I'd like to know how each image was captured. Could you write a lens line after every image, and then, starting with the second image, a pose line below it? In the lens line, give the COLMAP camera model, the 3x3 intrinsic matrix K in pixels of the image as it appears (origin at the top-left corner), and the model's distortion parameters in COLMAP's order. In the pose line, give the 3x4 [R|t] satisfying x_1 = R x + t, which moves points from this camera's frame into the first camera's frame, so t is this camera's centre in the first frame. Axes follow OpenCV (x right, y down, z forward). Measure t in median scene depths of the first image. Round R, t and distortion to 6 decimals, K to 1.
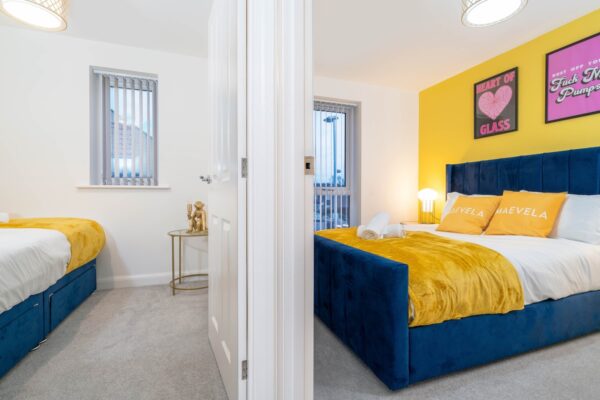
lens RADIAL K [[276.3, 0, 295.7], [0, 276.3, 199.3], [0, 0, 1]] dist [-0.005581, 0.001947]
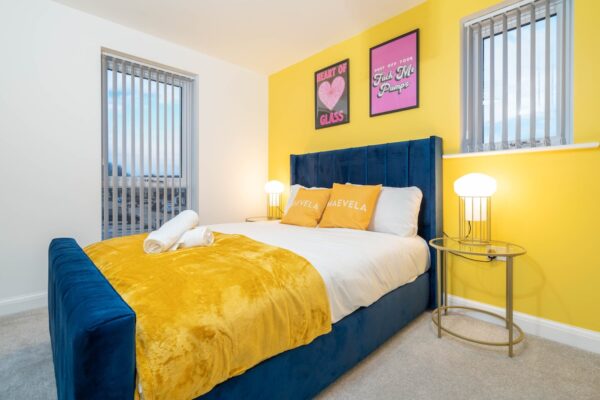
lens RADIAL K [[276.3, 0, 299.8], [0, 276.3, 189.1], [0, 0, 1]] dist [-0.005581, 0.001947]
pose [[0.909763, -0.005235, 0.415095, 0.333079], [0.008842, 0.999938, -0.006767, -0.004660], [-0.415034, 0.009826, 0.909753, 0.247011]]
